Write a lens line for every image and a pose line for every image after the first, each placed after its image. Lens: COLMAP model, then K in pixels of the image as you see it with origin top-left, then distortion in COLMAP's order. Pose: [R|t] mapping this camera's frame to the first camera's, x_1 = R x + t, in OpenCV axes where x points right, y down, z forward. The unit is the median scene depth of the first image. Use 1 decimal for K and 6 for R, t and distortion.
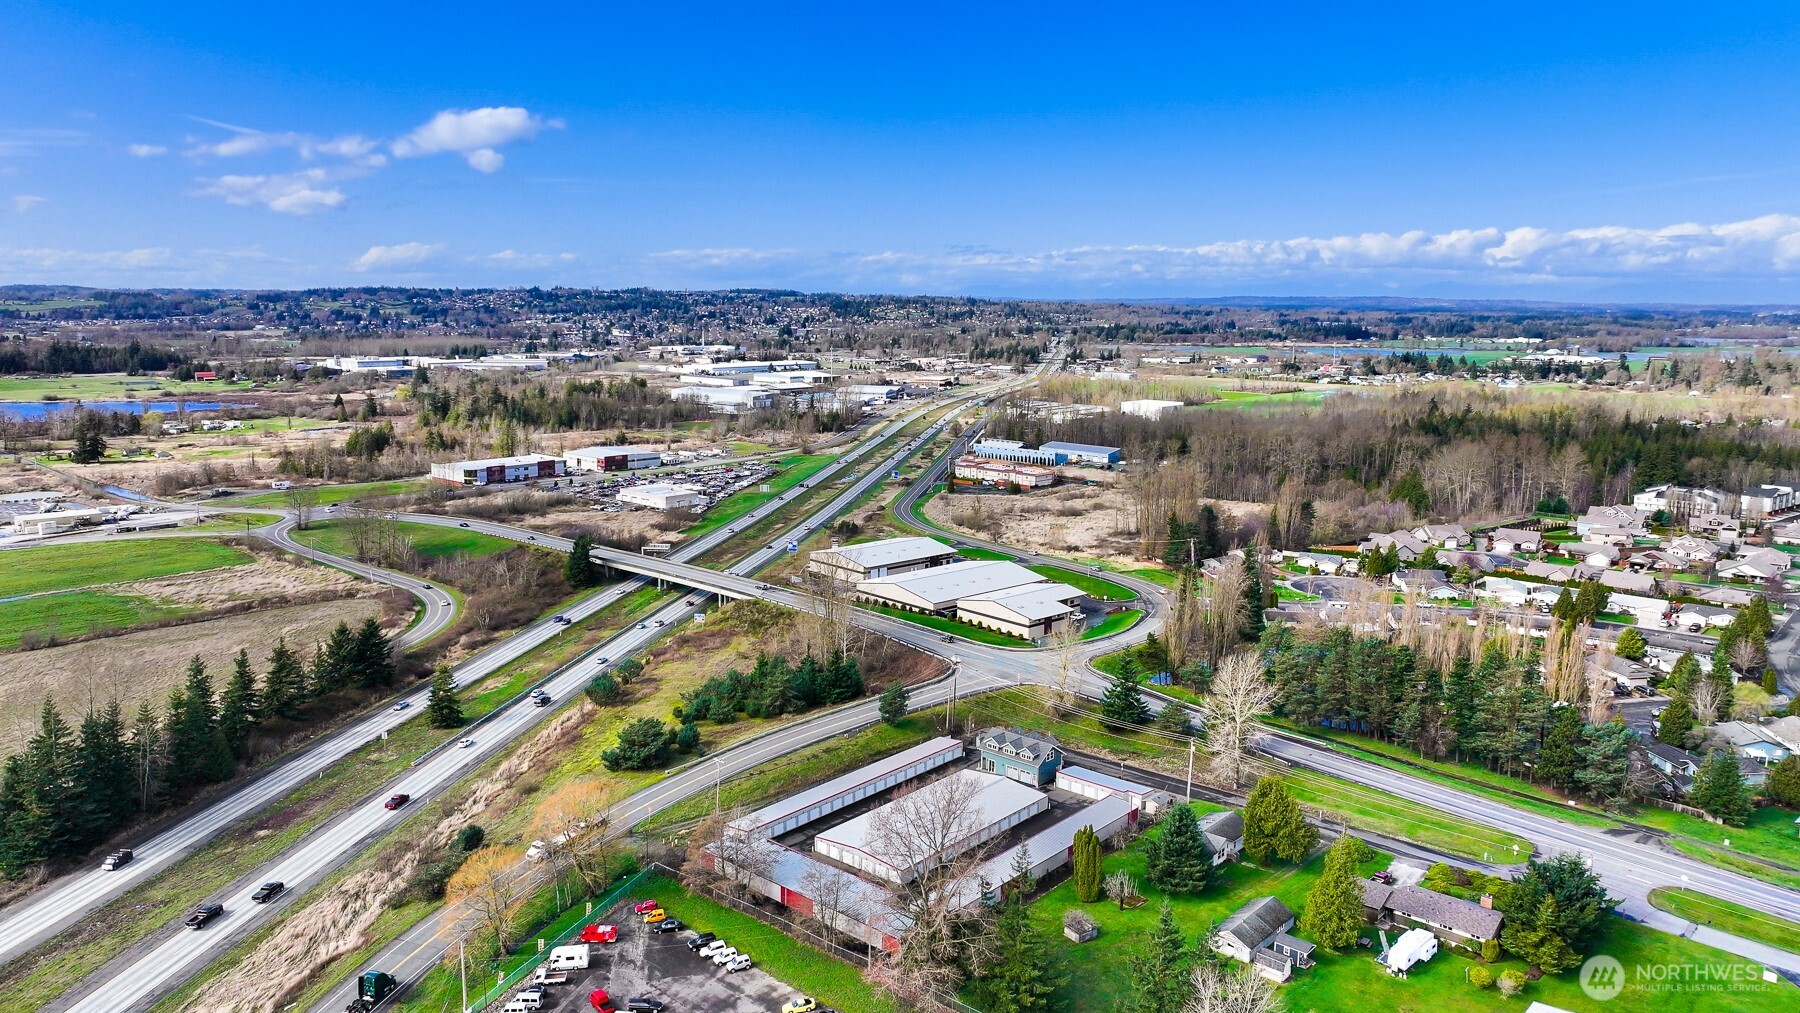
lens RADIAL K [[1256.3, 0, 900.0], [0, 1256.3, 506.5], [0, 0, 1]] dist [0.008636, 0.001942]
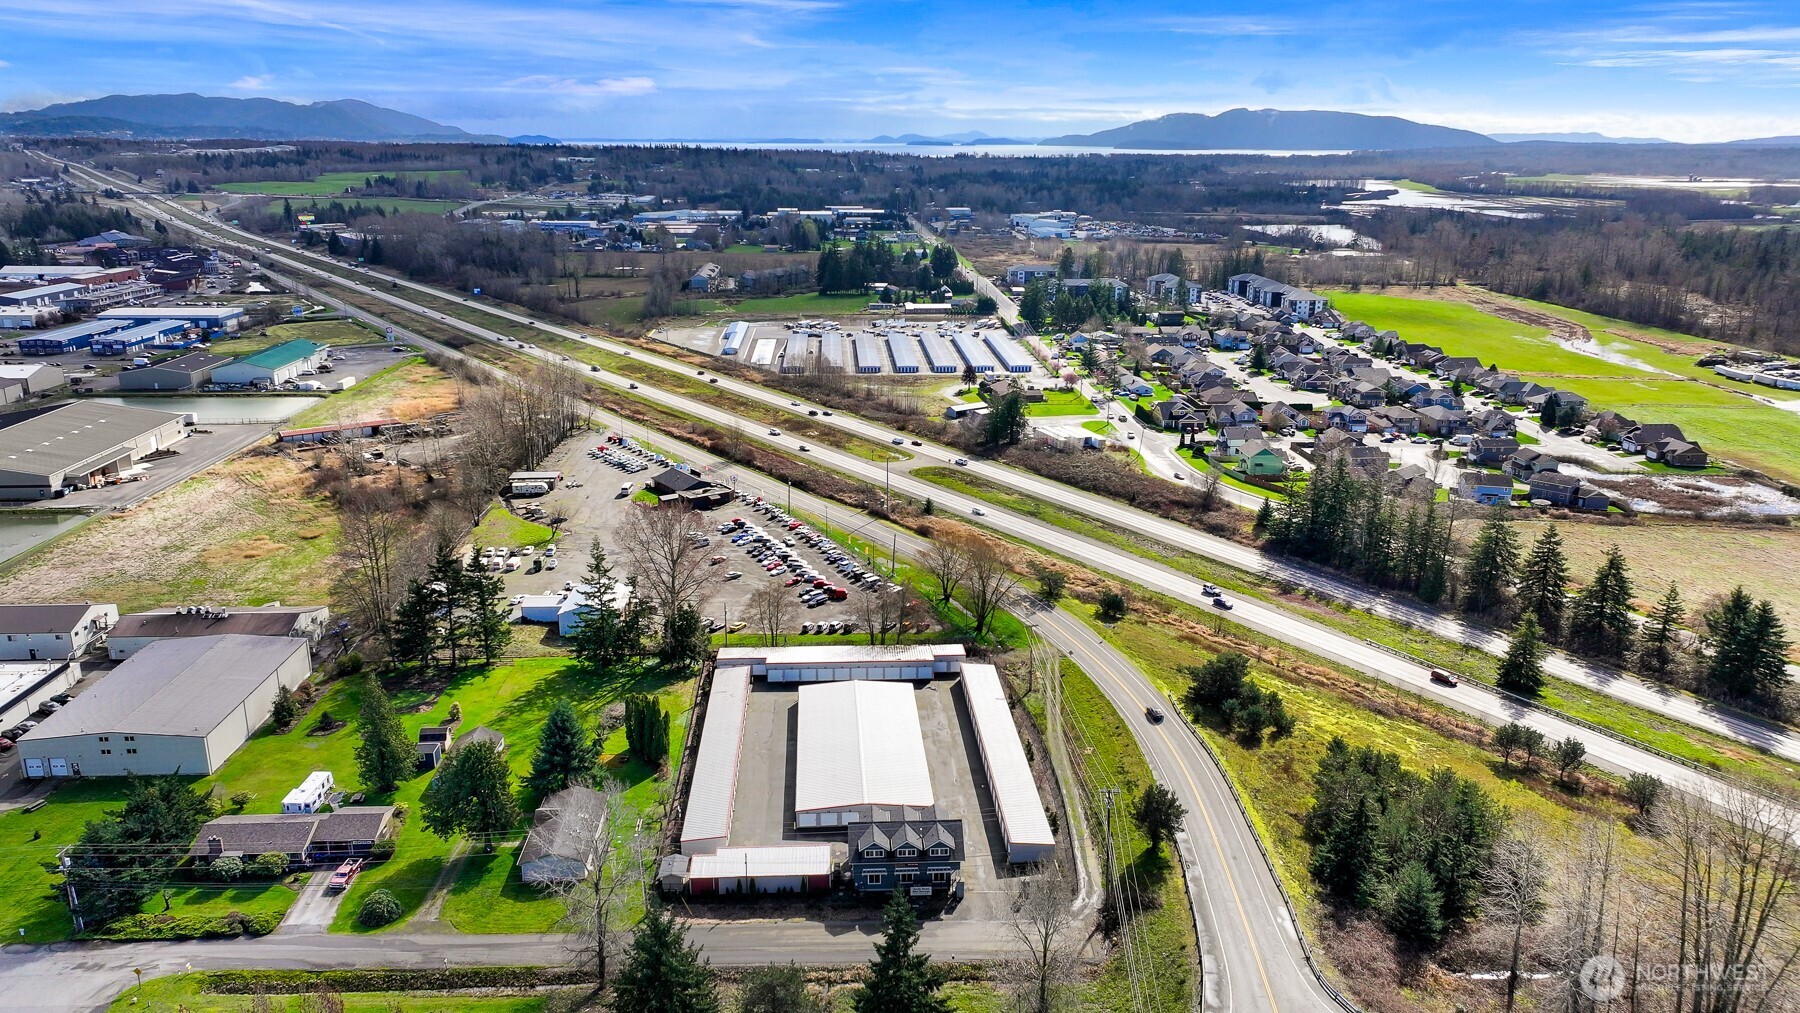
lens RADIAL K [[1256.3, 0, 900.0], [0, 1256.3, 506.5], [0, 0, 1]] dist [0.008636, 0.001942]
pose [[-0.736733, 0.170892, -0.654233, 0.451653], [-0.127023, 0.915335, 0.382135, -0.195664], [0.664146, 0.364634, -0.652650, 1.263150]]
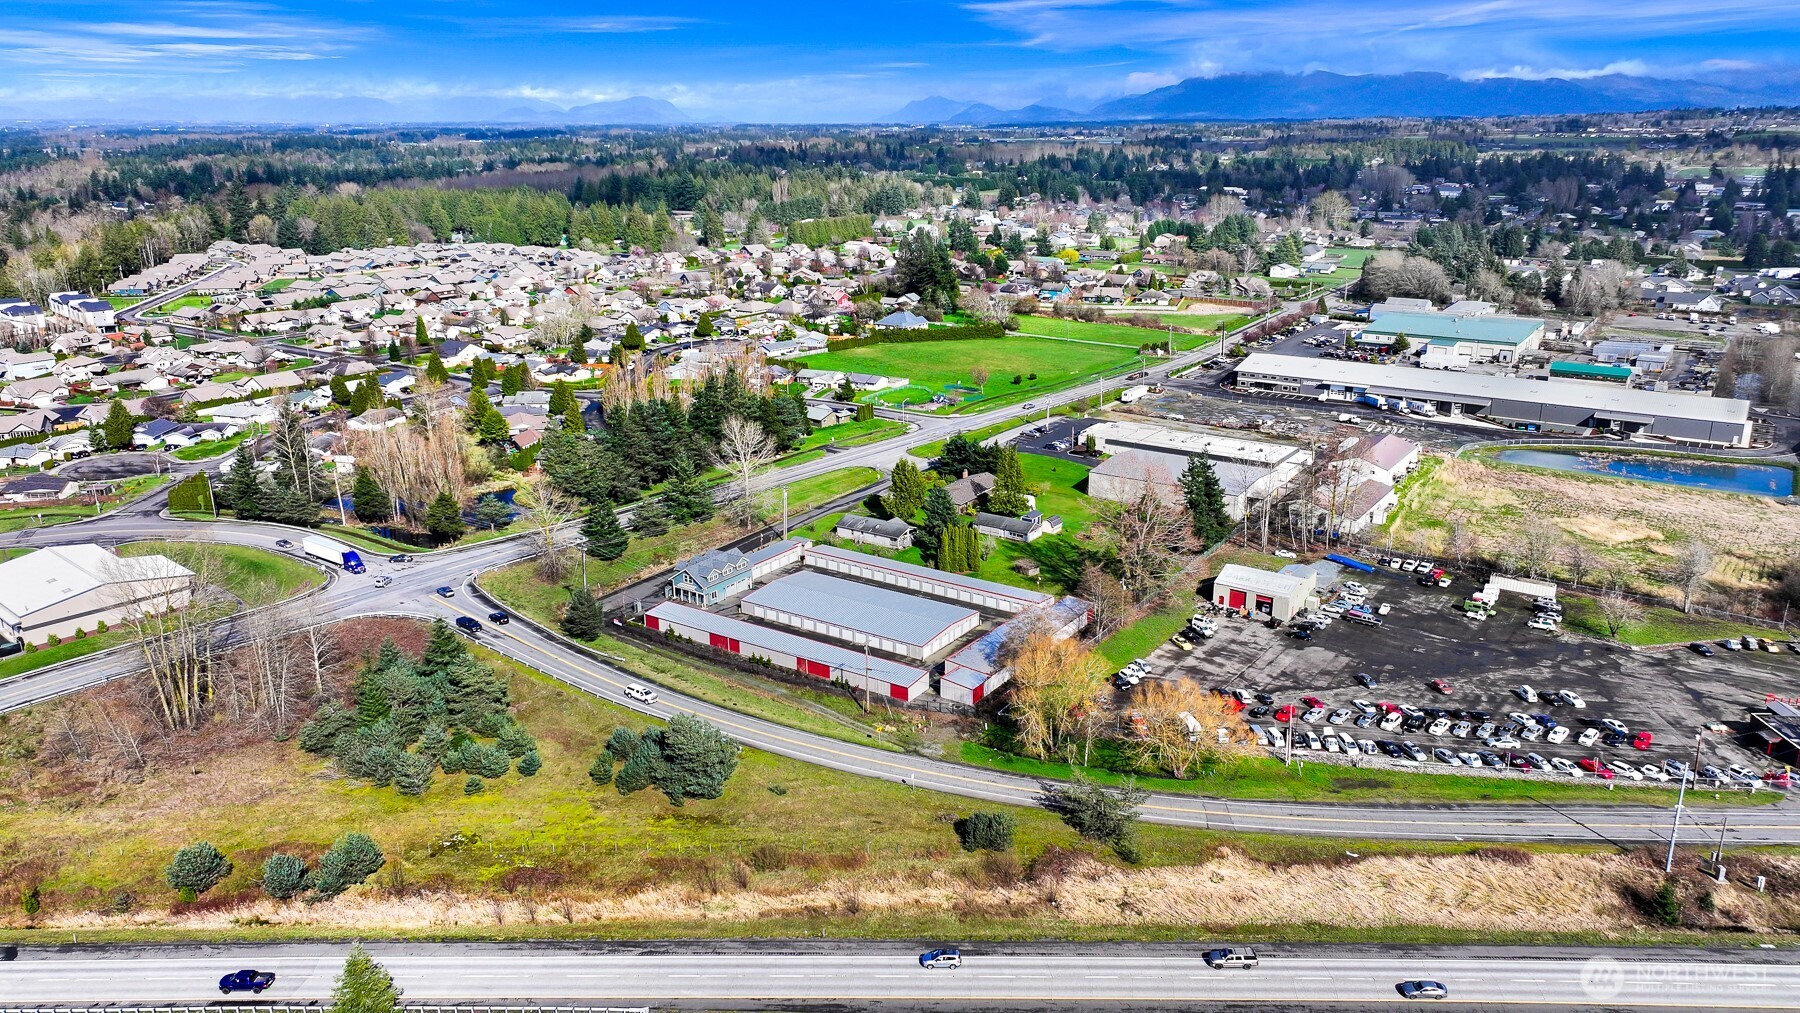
lens RADIAL K [[1222.9, 0, 900.0], [0, 1222.9, 506.5], [0, 0, 1]] dist [0.022691, 0.000873]
pose [[-0.098672, -0.312648, 0.944730, -0.764269], [0.165899, 0.930909, 0.325401, -0.134867], [-0.981194, 0.188838, -0.039986, 0.821988]]
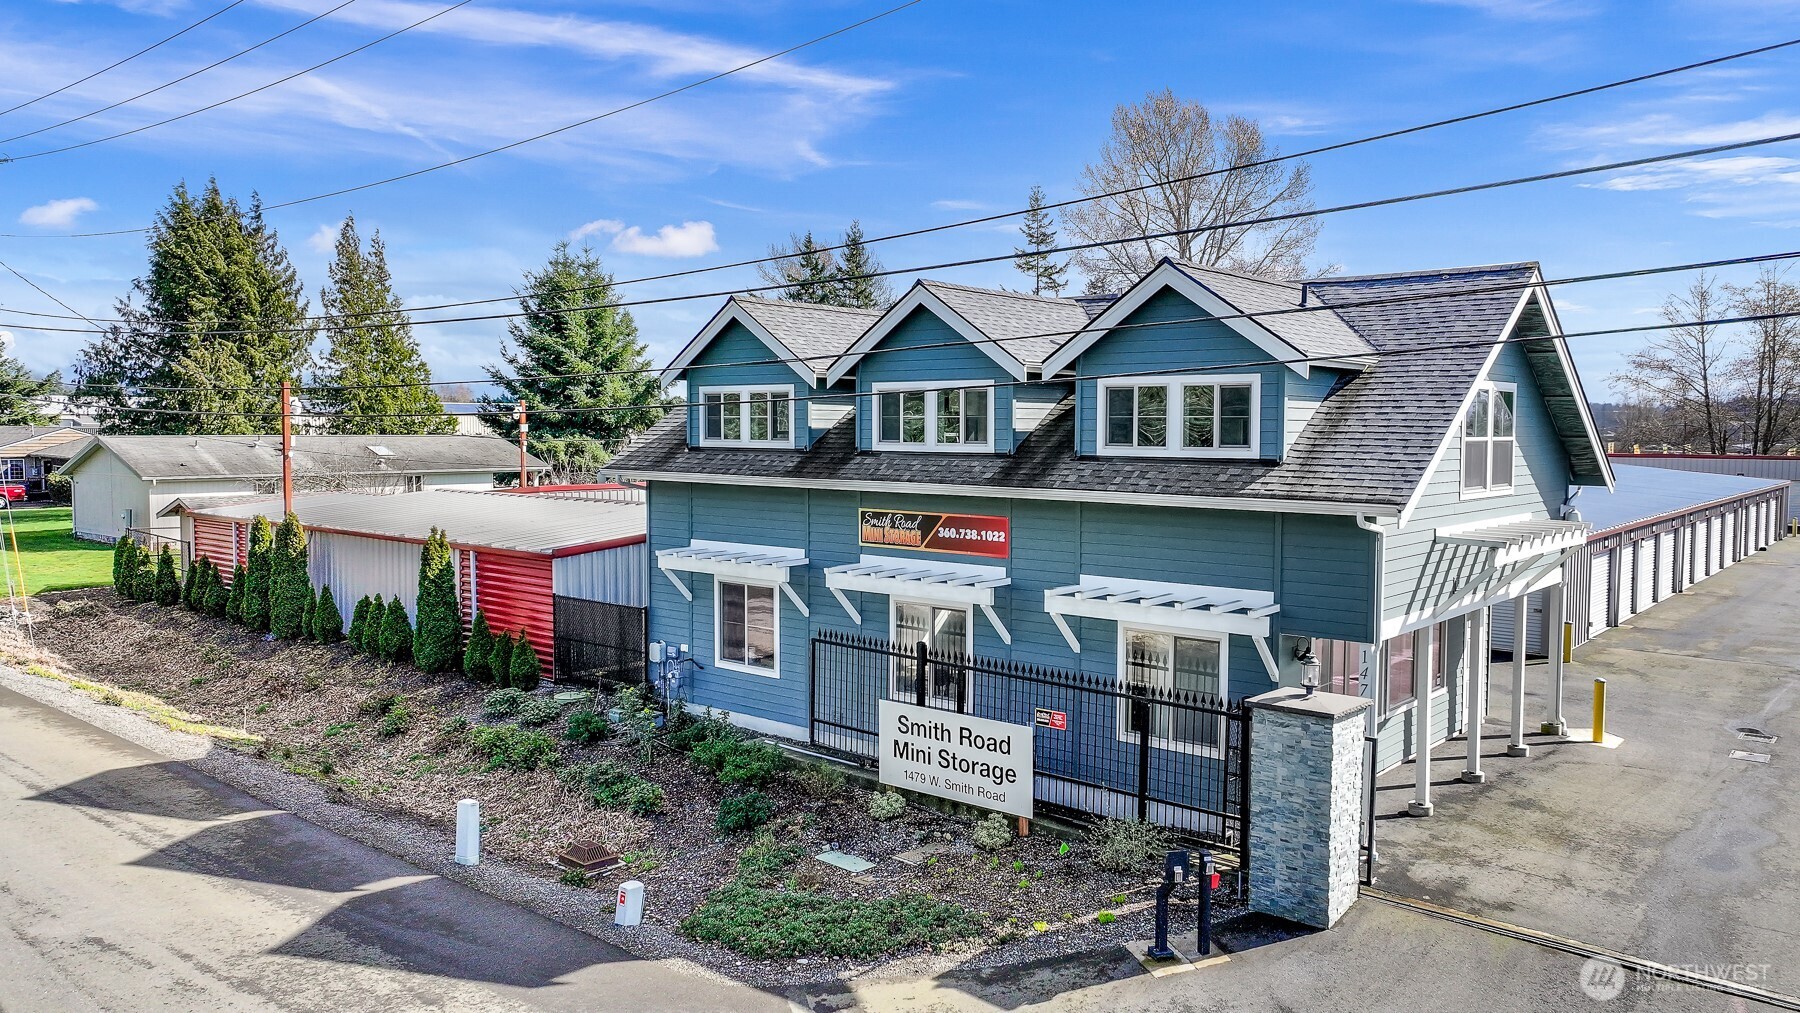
lens RADIAL K [[1309.3, 0, 900.0], [0, 1309.3, 506.5], [0, 0, 1]] dist [-0.042426, 0.002443]
pose [[-0.999317, -0.021603, 0.029997, 0.094764], [-0.014409, 0.974924, 0.222070, 0.162800], [-0.034042, 0.221486, -0.974569, 1.014481]]
